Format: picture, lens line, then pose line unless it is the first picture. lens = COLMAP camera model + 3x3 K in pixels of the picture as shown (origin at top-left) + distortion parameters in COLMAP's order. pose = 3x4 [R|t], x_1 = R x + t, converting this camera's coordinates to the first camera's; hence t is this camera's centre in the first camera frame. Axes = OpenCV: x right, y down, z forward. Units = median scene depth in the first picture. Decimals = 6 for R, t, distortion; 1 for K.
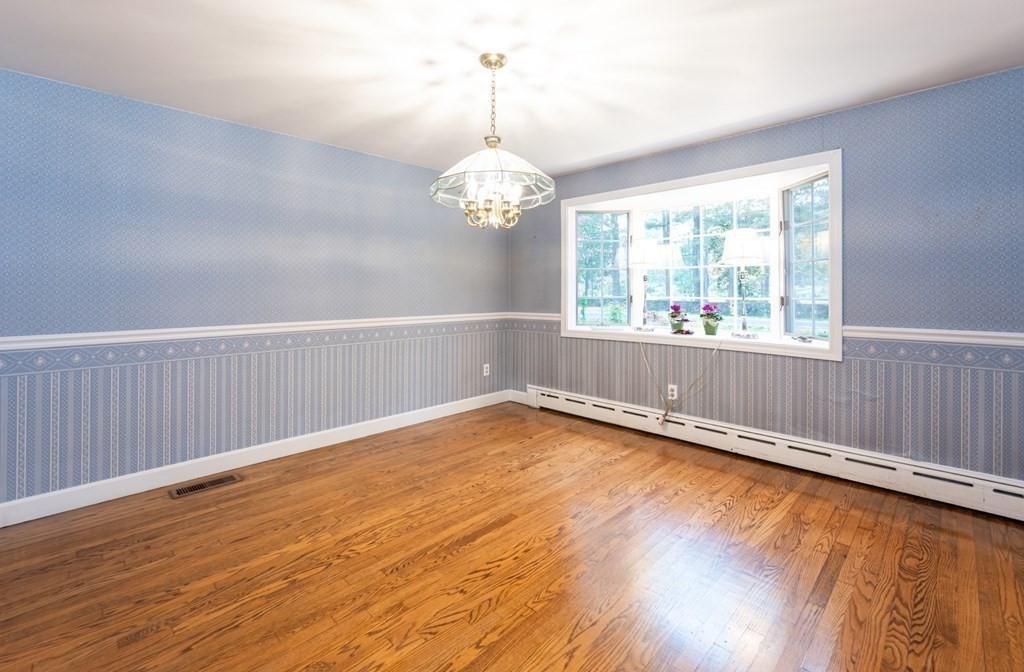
lens RADIAL K [[436.3, 0, 506.1], [0, 436.3, 294.1], [0, 0, 1]] dist [-0.000850, -0.000018]
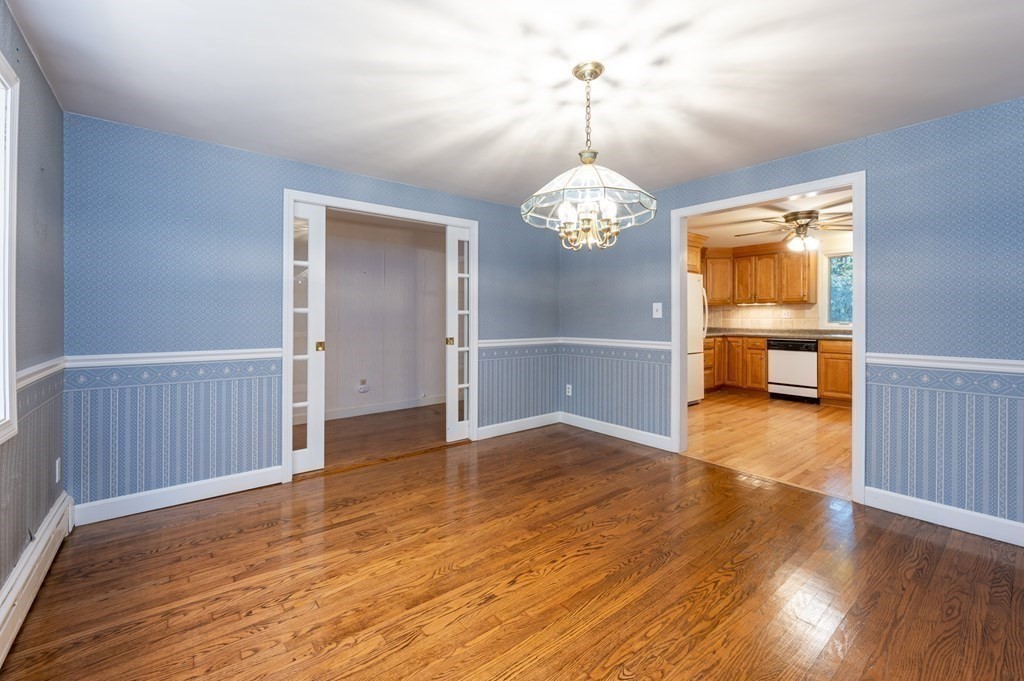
lens RADIAL K [[436.3, 0, 505.5], [0, 436.3, 319.7], [0, 0, 1]] dist [-0.000850, -0.000018]
pose [[-0.993678, 0.000378, 0.112265, 0.033118], [0.000910, 0.999989, 0.004688, -0.004925], [-0.112262, 0.004760, -0.993667, 1.553412]]
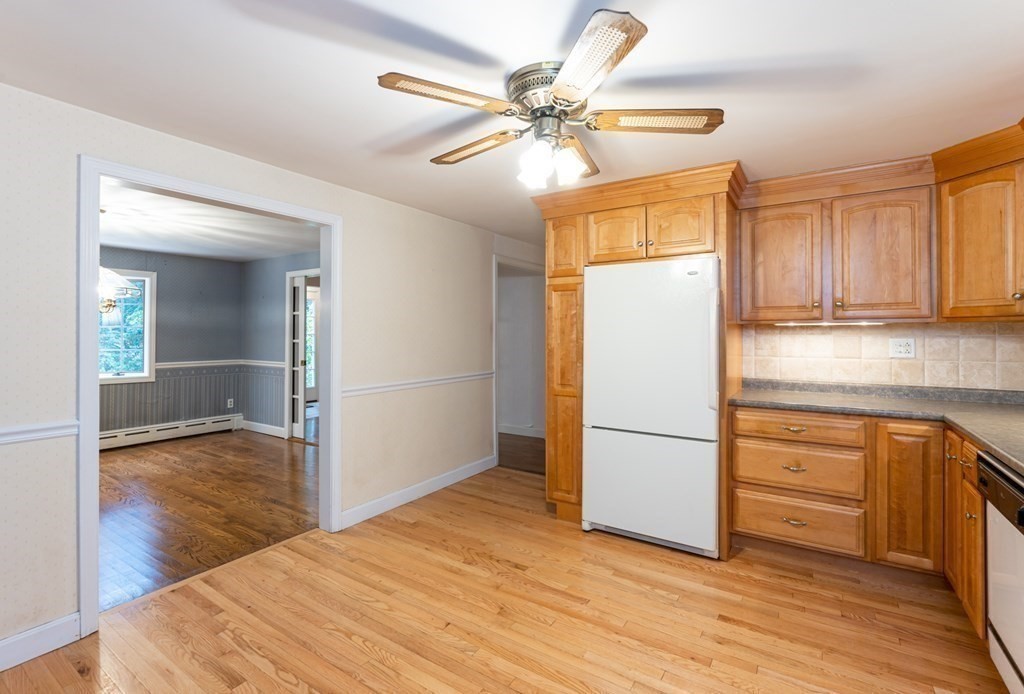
lens RADIAL K [[465.7, 0, 513.2], [0, 465.7, 336.5], [0, 0, 1]] dist [0.003245, 0.000001]
pose [[-0.197258, -0.001988, 0.980350, -1.625326], [-0.001063, 0.999998, 0.001814, -0.052713], [-0.980351, -0.000684, -0.197260, -0.160385]]
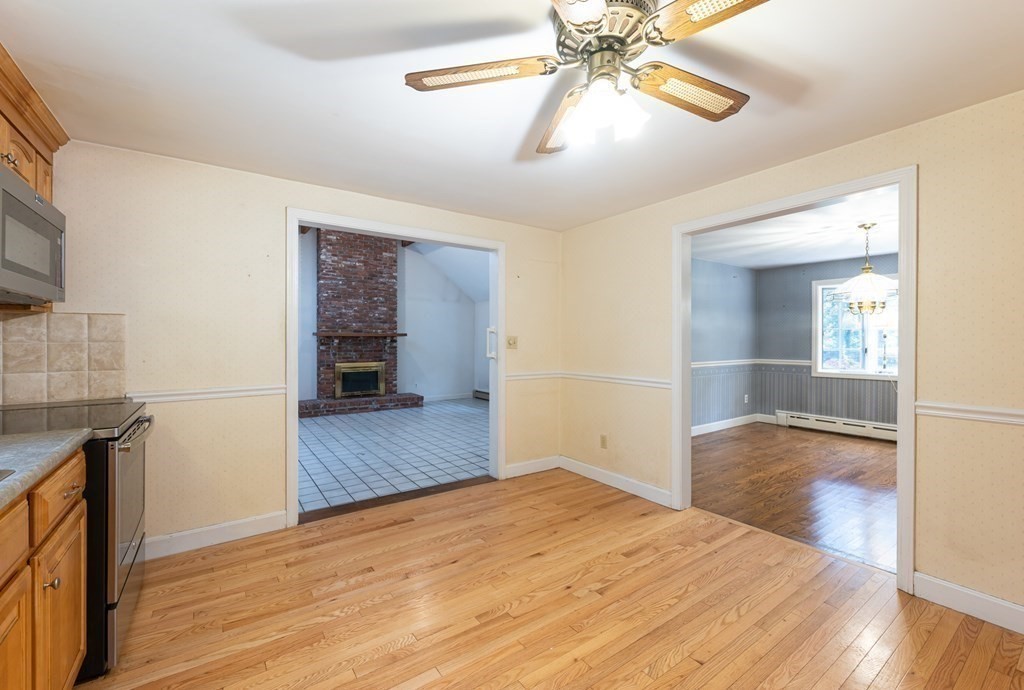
lens RADIAL K [[423.0, 0, 507.5], [0, 423.0, 339.7], [0, 0, 1]] dist [-0.002093, 0.000026]
pose [[0.984244, 0.002822, -0.176794, -0.989058], [-0.002860, 0.999996, 0.000041, -0.031598], [0.176793, 0.000466, 0.984248, -0.871008]]
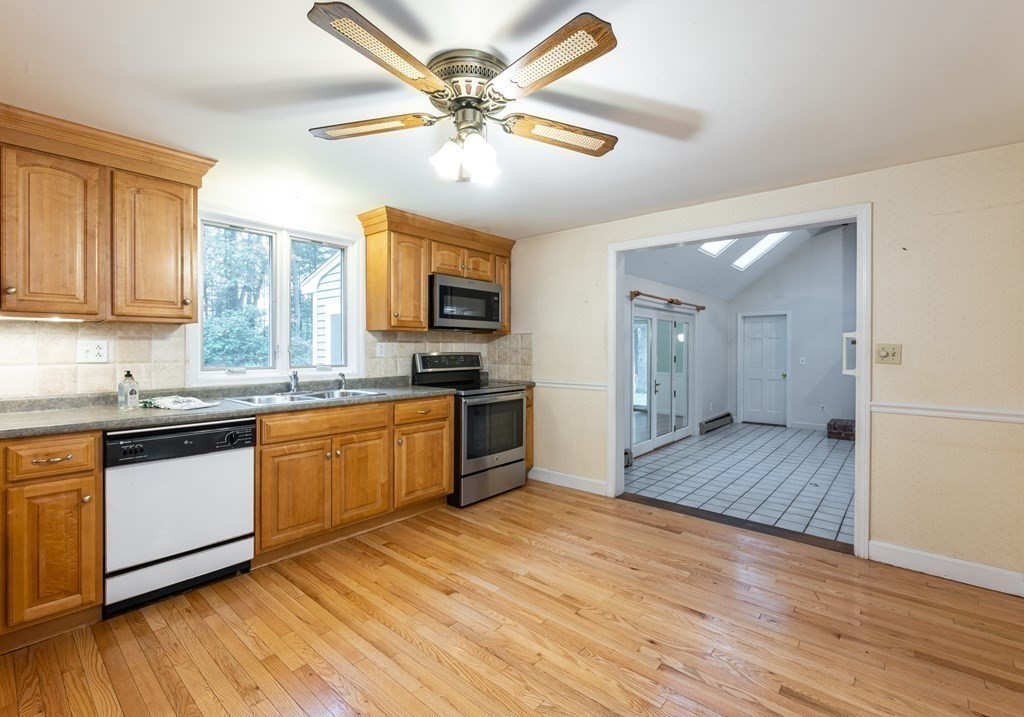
lens RADIAL K [[461.4, 0, 526.9], [0, 461.4, 351.8], [0, 0, 1]] dist [-0.001591, -0.000314]
pose [[0.087288, 0.011062, -0.996122, -0.292661], [-0.002921, 0.999937, 0.010849, -0.034158], [0.996179, 0.001963, 0.087314, -0.318706]]
